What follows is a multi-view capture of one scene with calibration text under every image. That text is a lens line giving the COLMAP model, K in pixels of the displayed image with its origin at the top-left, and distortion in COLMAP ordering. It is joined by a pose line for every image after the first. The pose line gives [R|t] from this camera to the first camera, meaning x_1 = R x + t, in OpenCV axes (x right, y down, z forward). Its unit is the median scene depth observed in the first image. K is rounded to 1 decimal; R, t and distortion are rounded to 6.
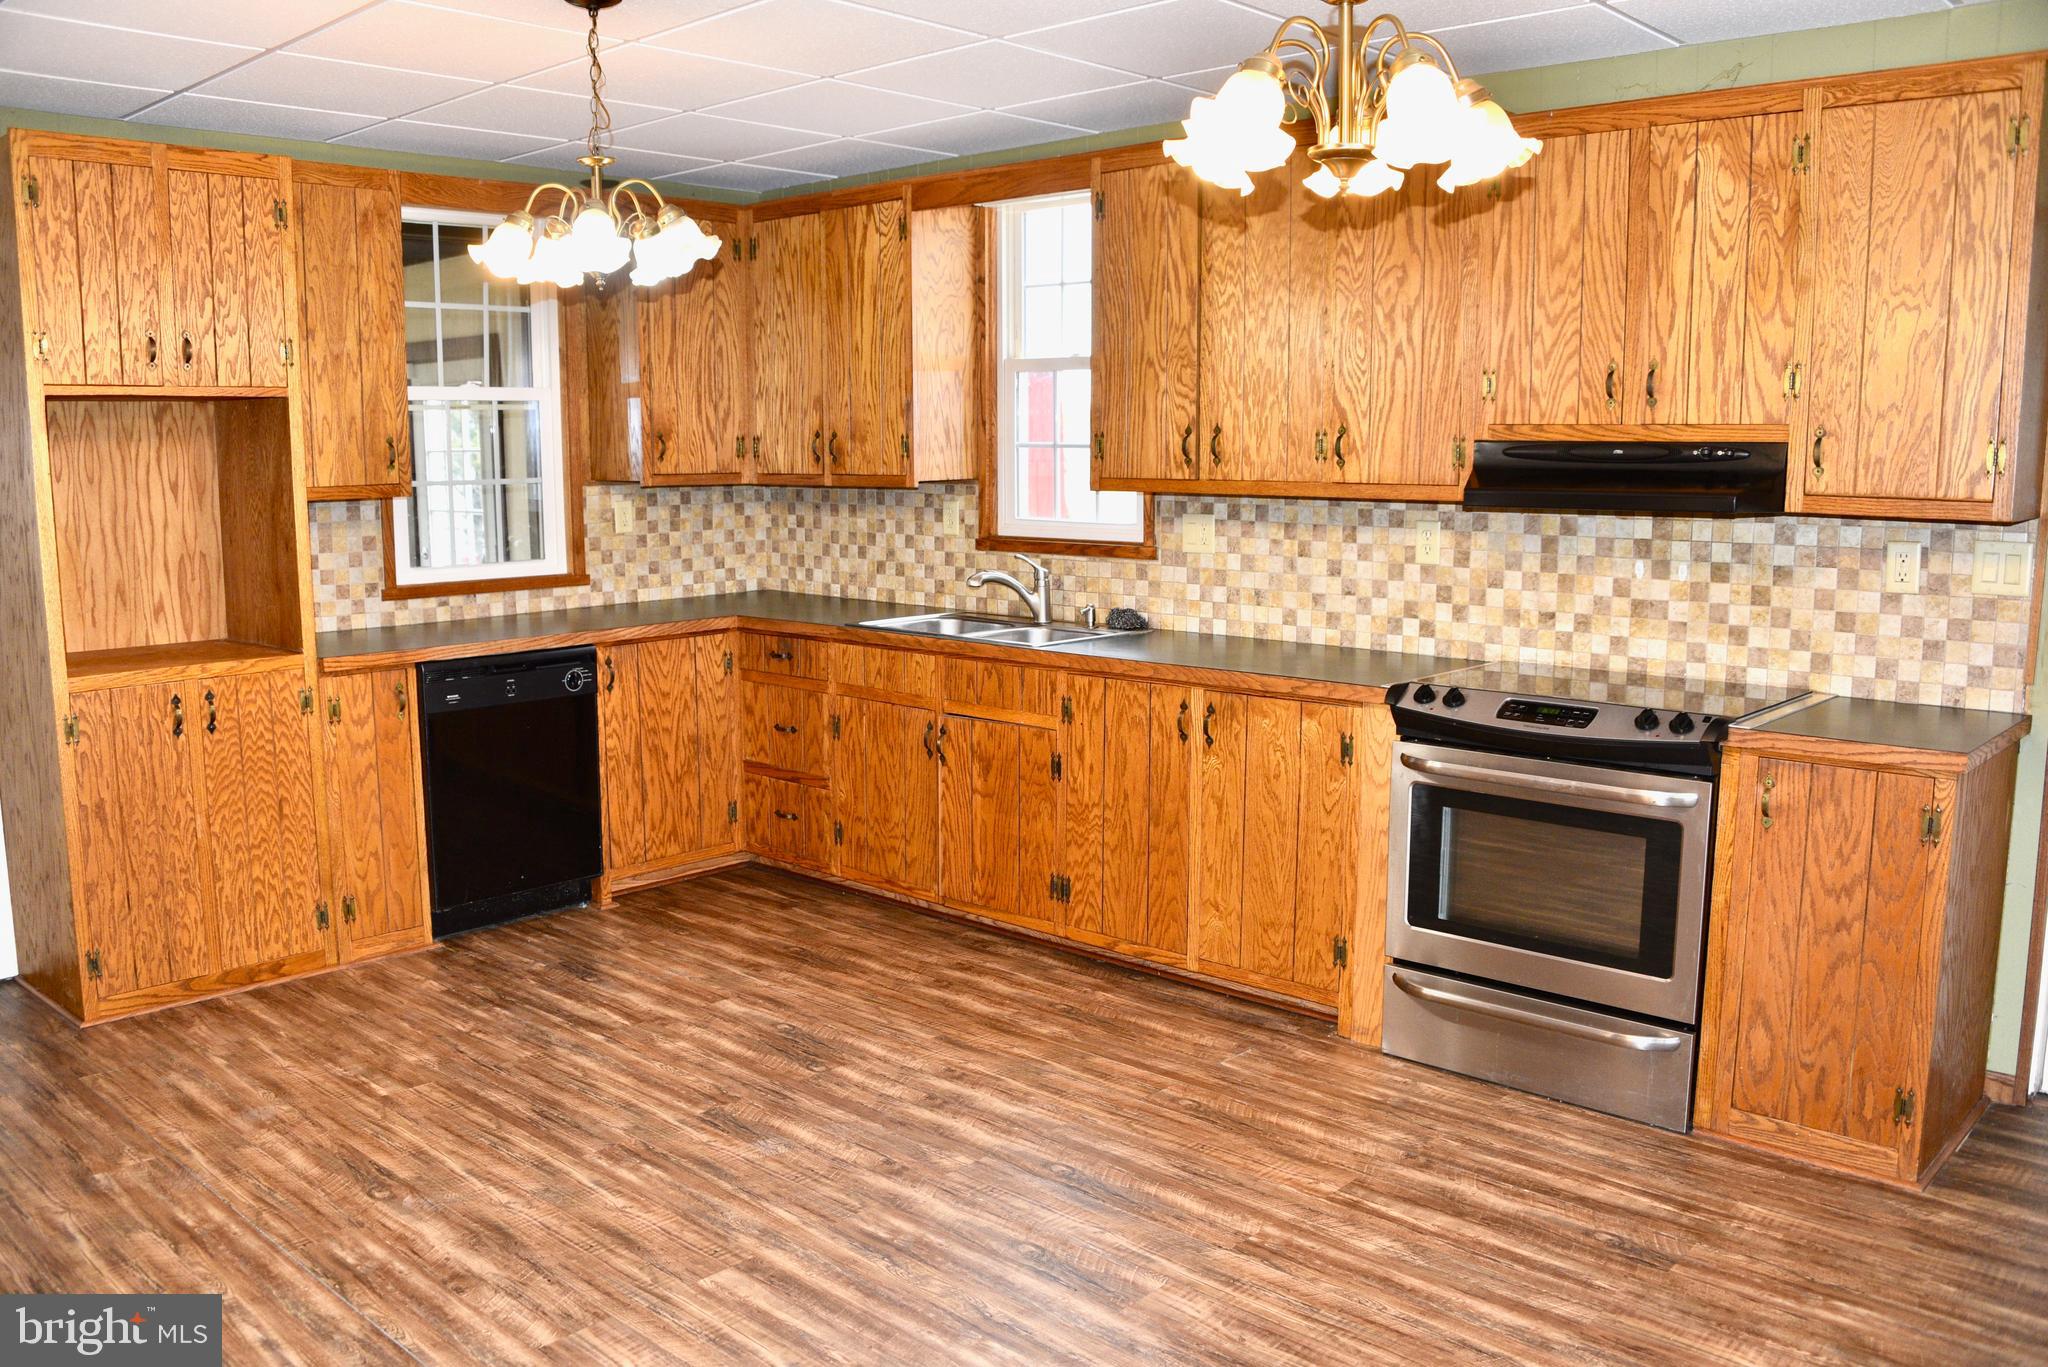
lens RADIAL K [[1646.1, 0, 1014.6], [0, 1646.1, 691.7], [0, 0, 1]] dist [-0.132382, 0.059536]
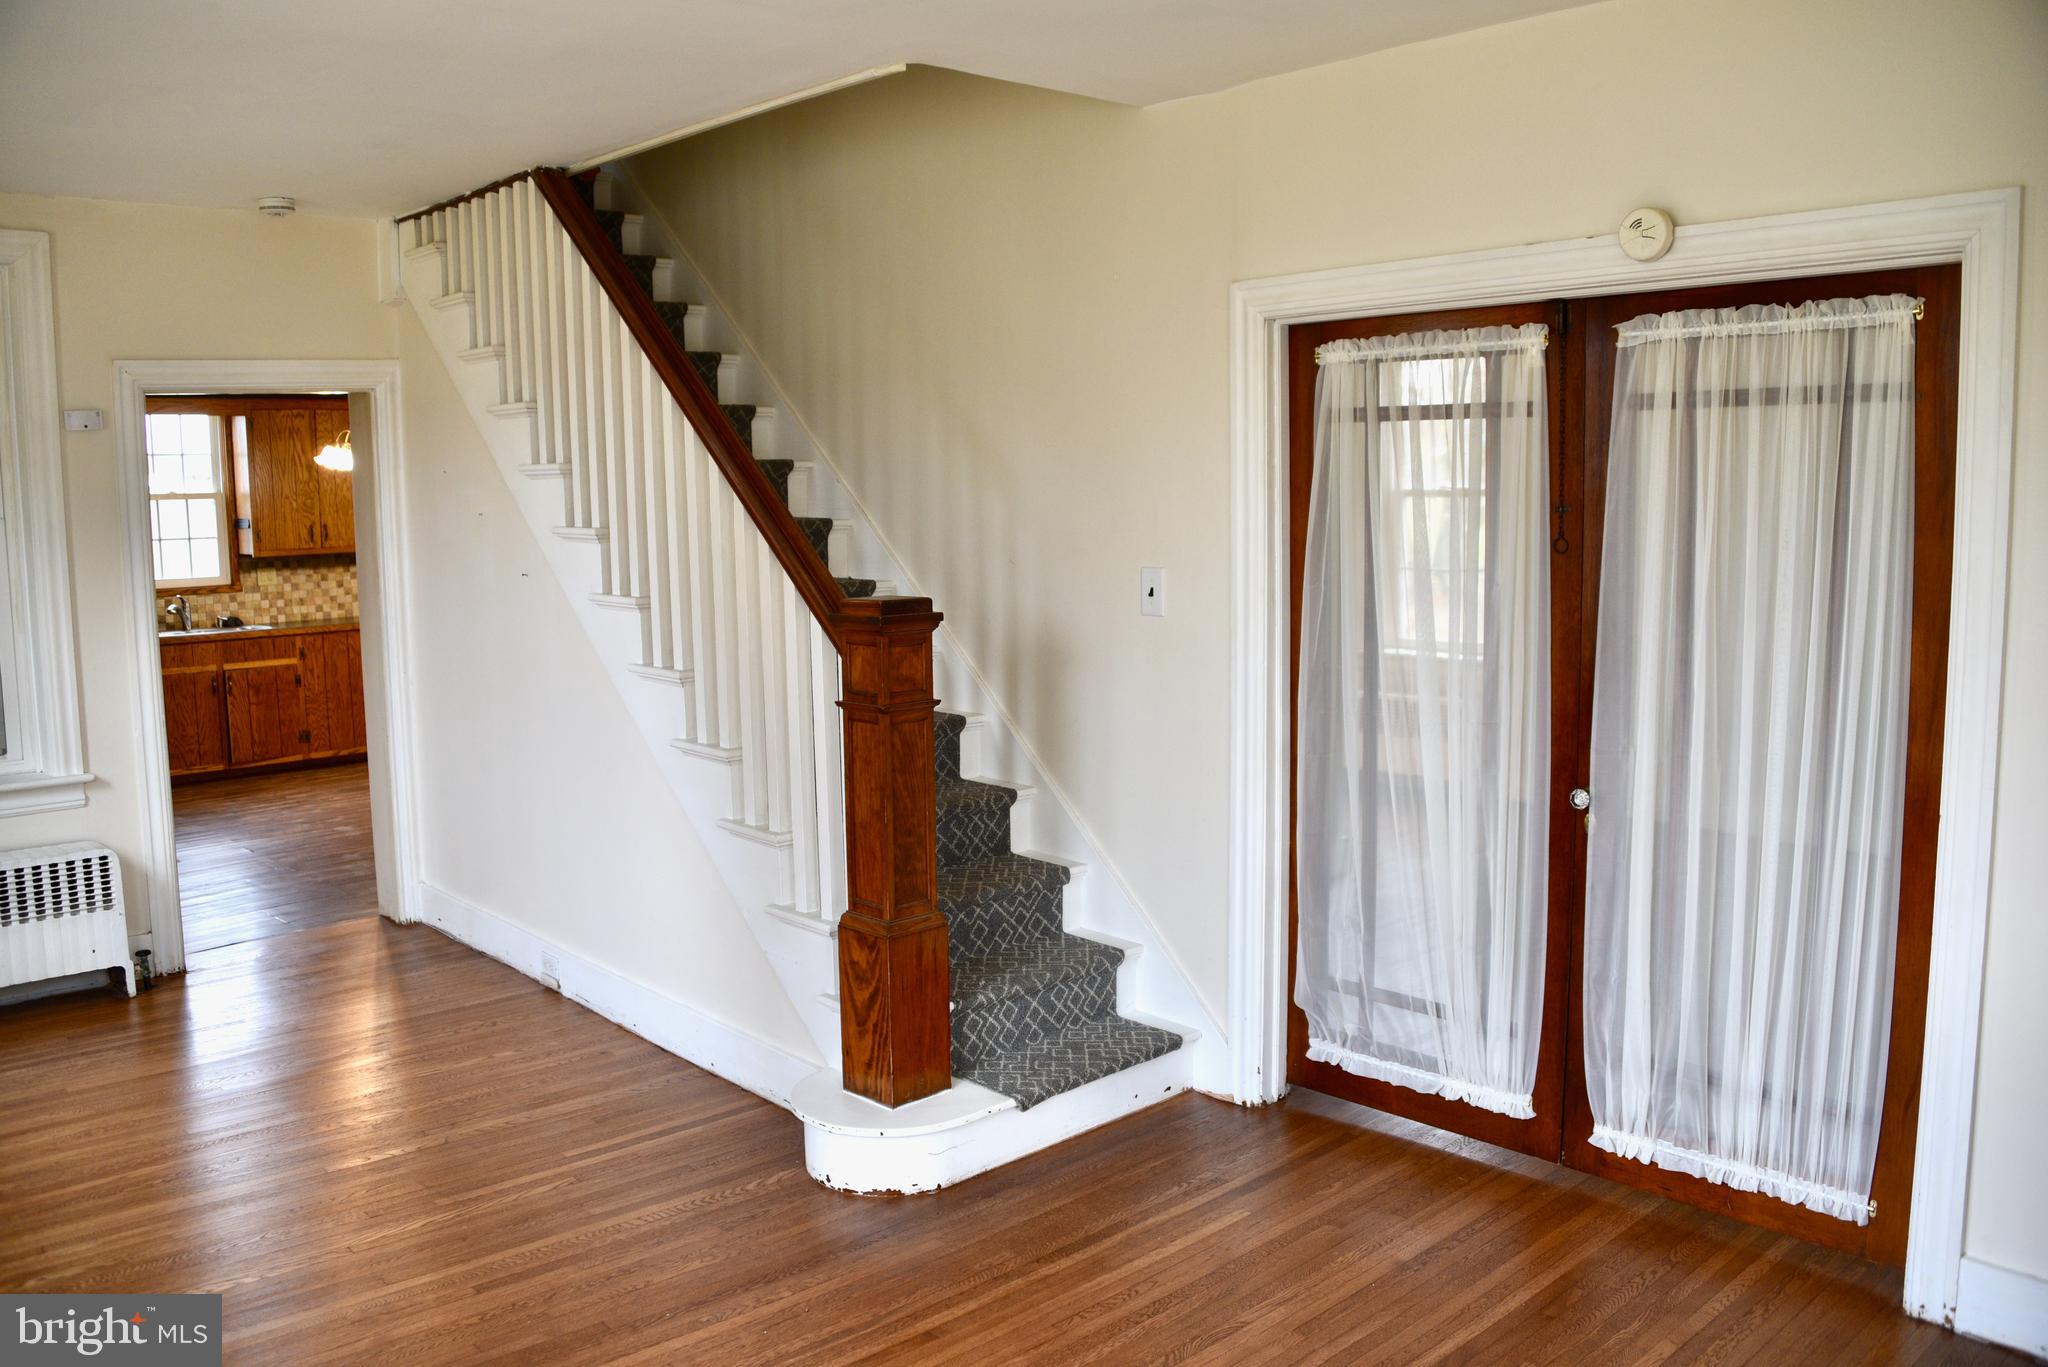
lens RADIAL K [[1646.1, 0, 1008.2], [0, 1646.1, 688.1], [0, 0, 1]] dist [-0.132382, 0.059536]
pose [[0.084583, -0.118756, 0.989314, -2.388716], [0.174460, 0.979300, 0.102638, 0.000372], [-0.981025, 0.163915, 0.103550, -0.173146]]
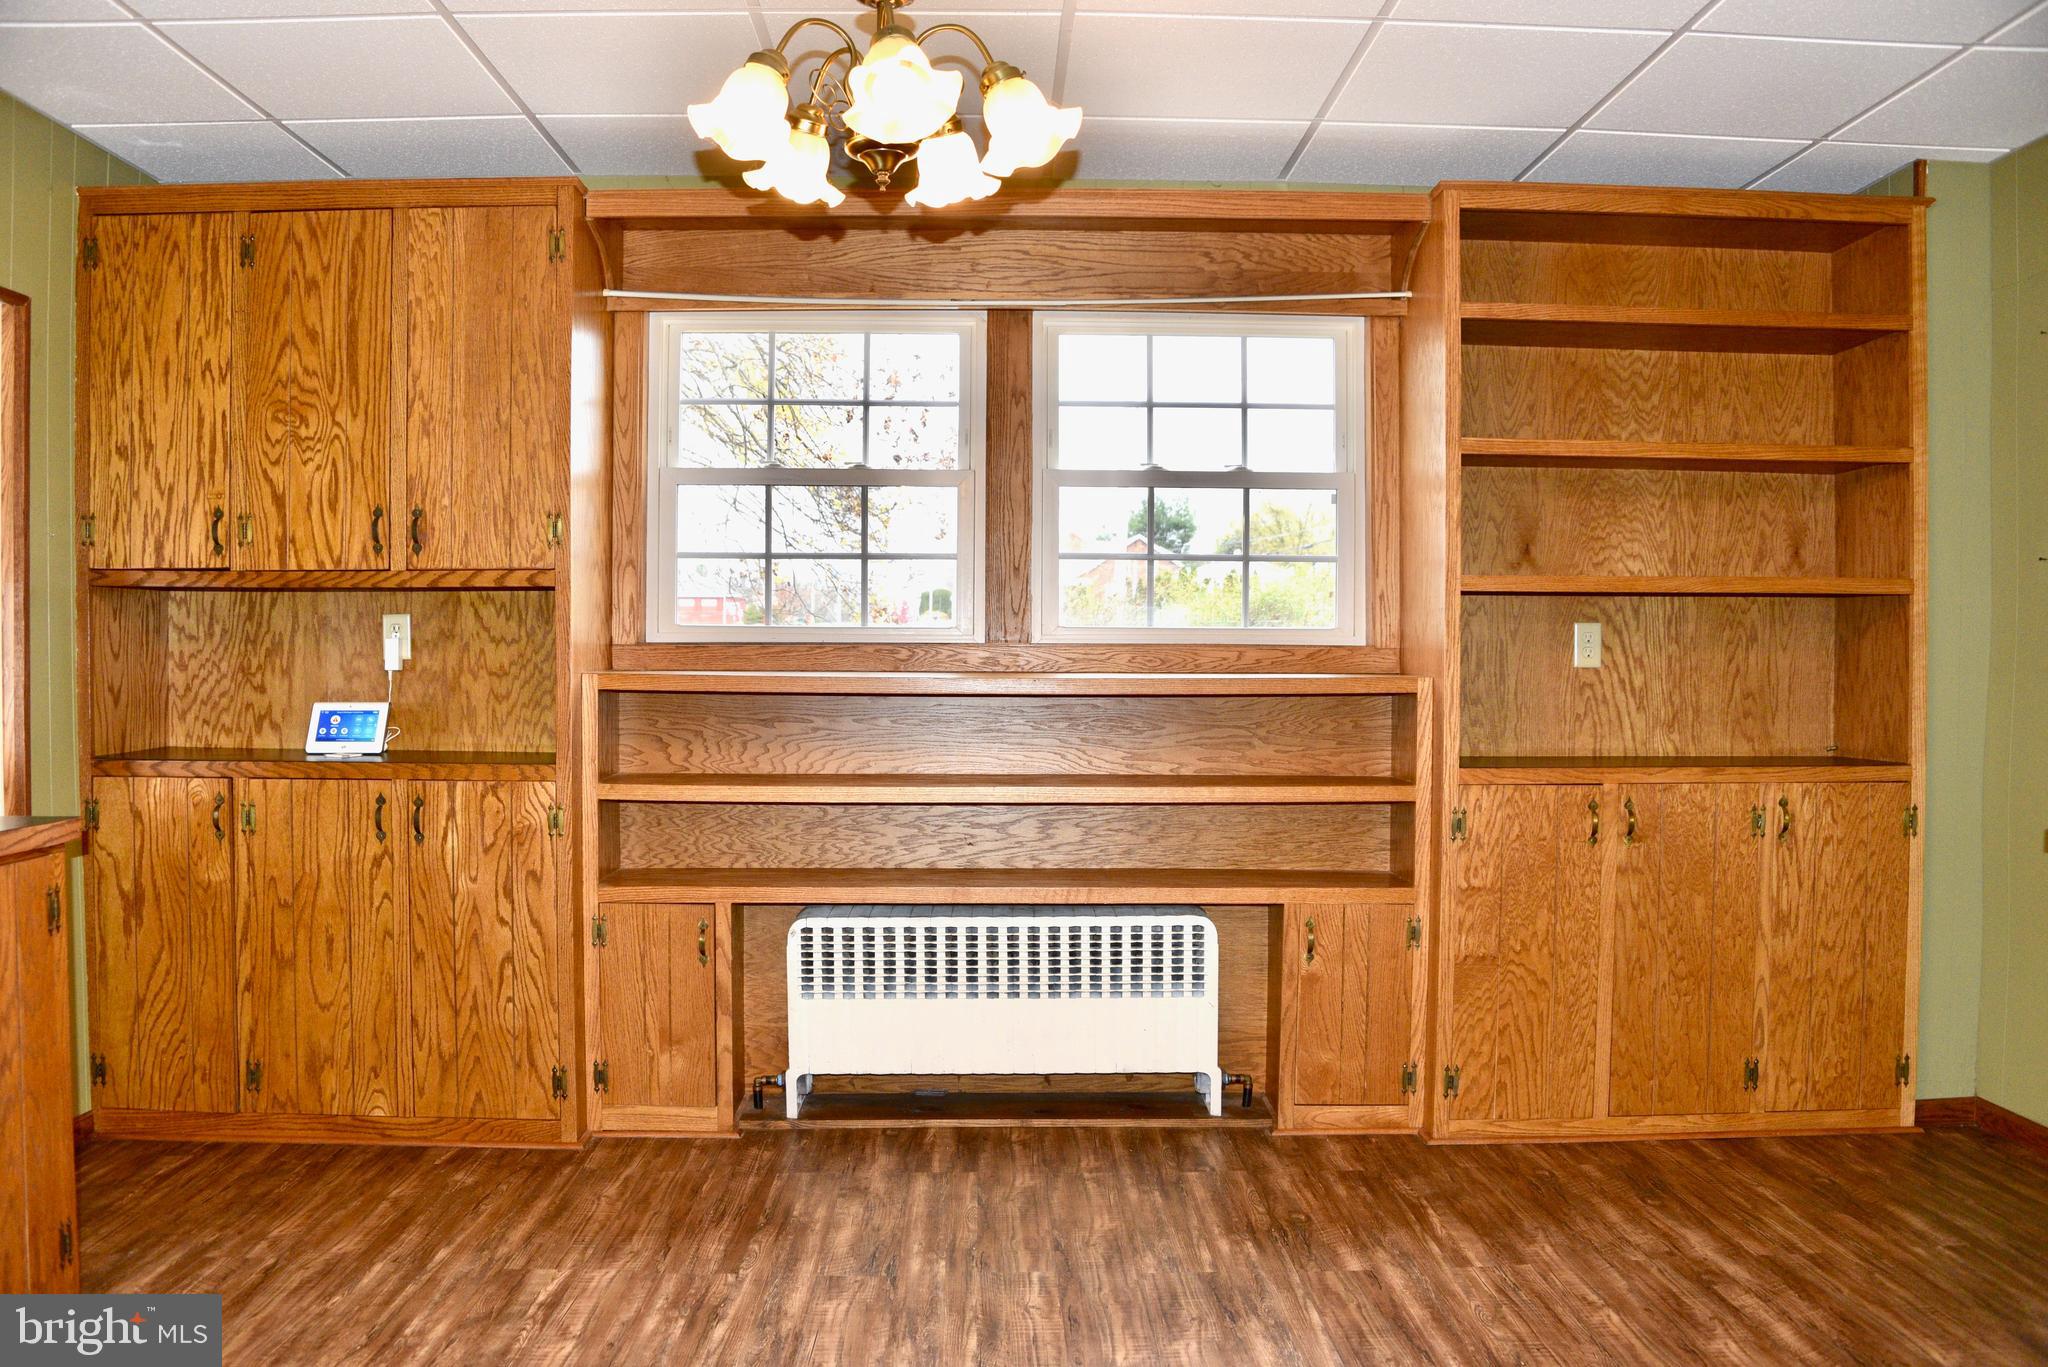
lens RADIAL K [[1646.1, 0, 1013.7], [0, 1646.1, 684.2], [0, 0, 1]] dist [-0.132382, 0.059536]
pose [[-0.691737, -0.009778, 0.722083, -0.325741], [0.108438, 0.987165, 0.117248, -0.064894], [-0.713962, 0.159406, -0.681798, 0.945058]]
